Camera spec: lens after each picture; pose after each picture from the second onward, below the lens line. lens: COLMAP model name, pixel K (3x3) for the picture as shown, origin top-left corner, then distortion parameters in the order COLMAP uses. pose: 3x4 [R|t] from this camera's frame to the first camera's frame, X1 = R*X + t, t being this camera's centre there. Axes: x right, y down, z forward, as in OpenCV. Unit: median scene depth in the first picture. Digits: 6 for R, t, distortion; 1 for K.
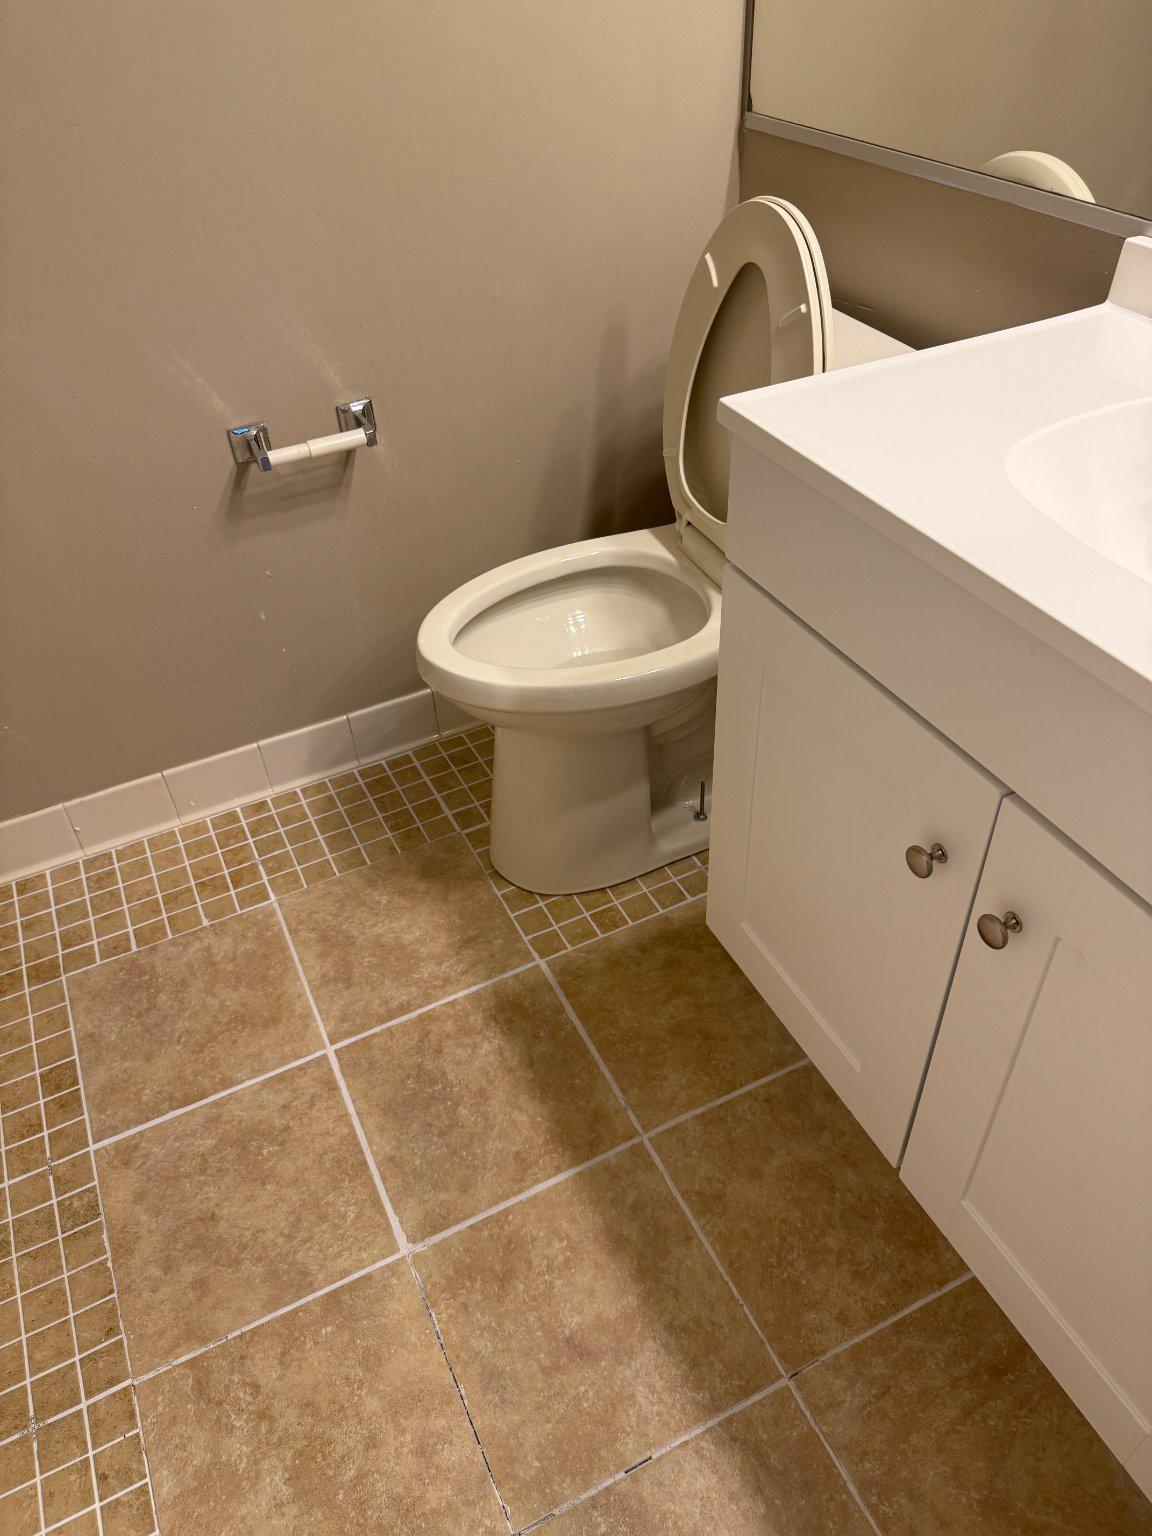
lens RADIAL K [[1080.6, 0, 588.8], [0, 1080.6, 780.7], [0, 0, 1]] dist [0.006847, -0.023610]
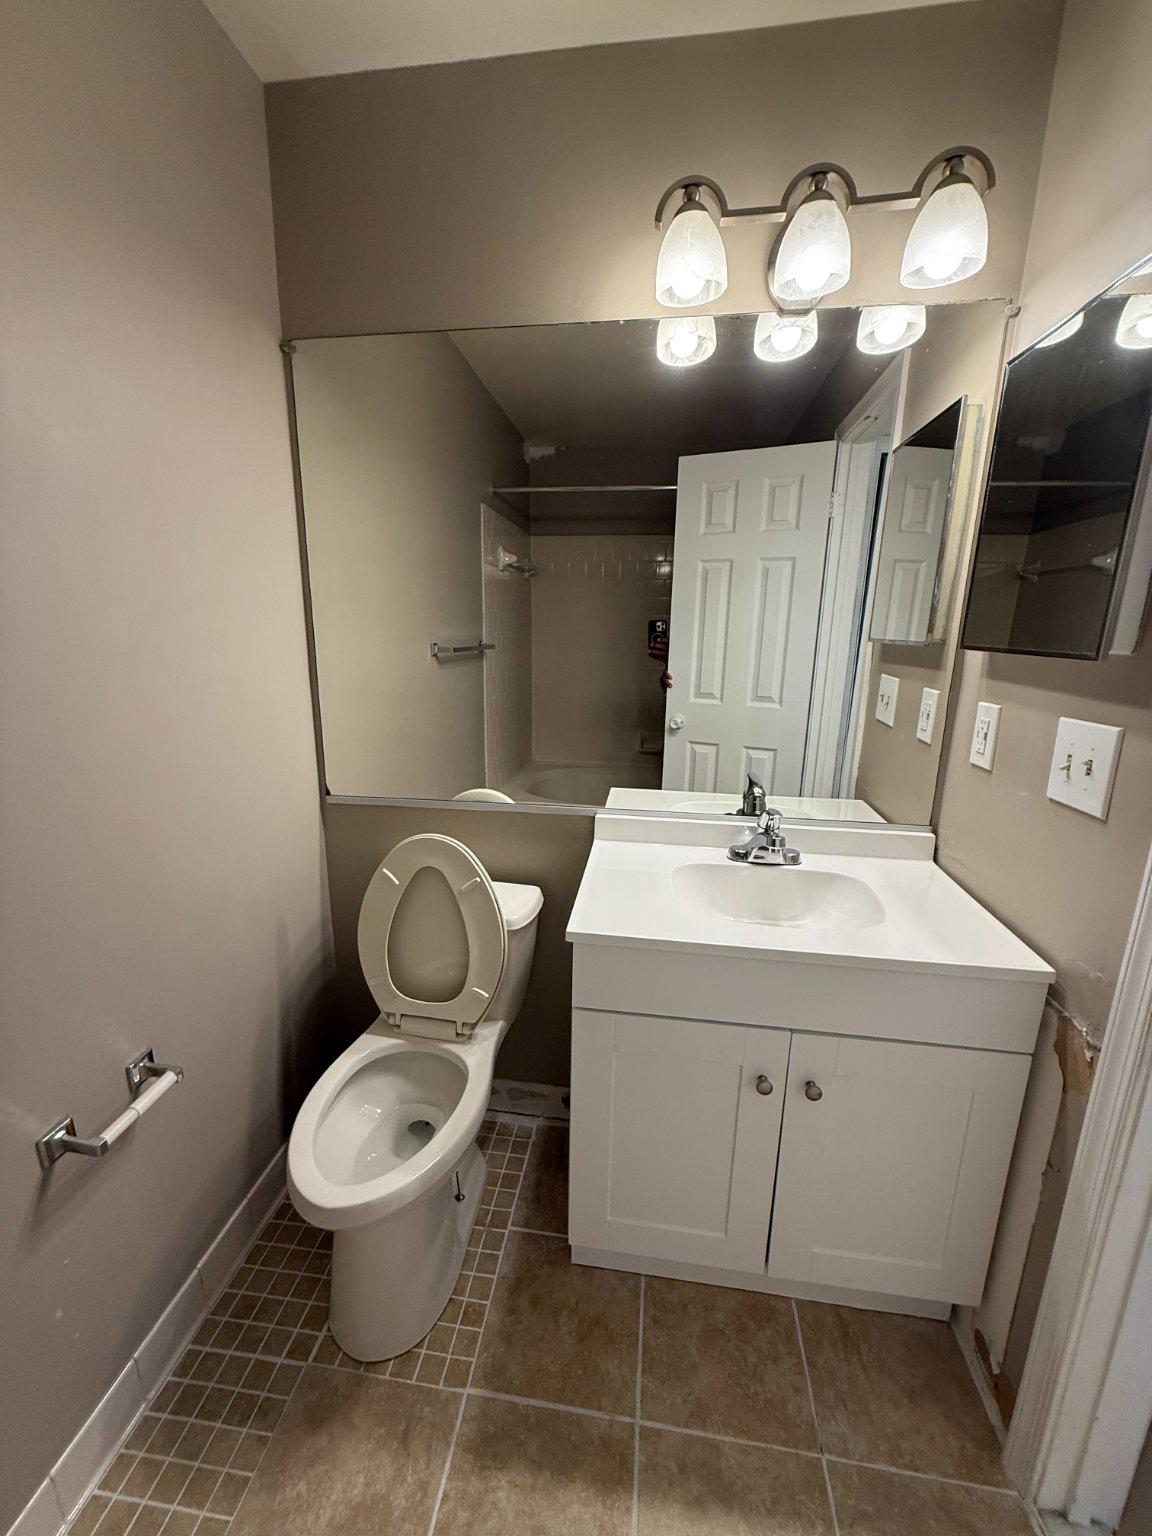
lens RADIAL K [[606.2, 0, 583.5], [0, 606.2, 758.9], [0, 0, 1]] dist [-0.005084, -0.000843]
pose [[0.543198, -0.121453, 0.830774, -0.470845], [0.510633, 0.833237, -0.212062, -0.231188], [-0.666476, 0.539413, 0.514630, 0.151122]]
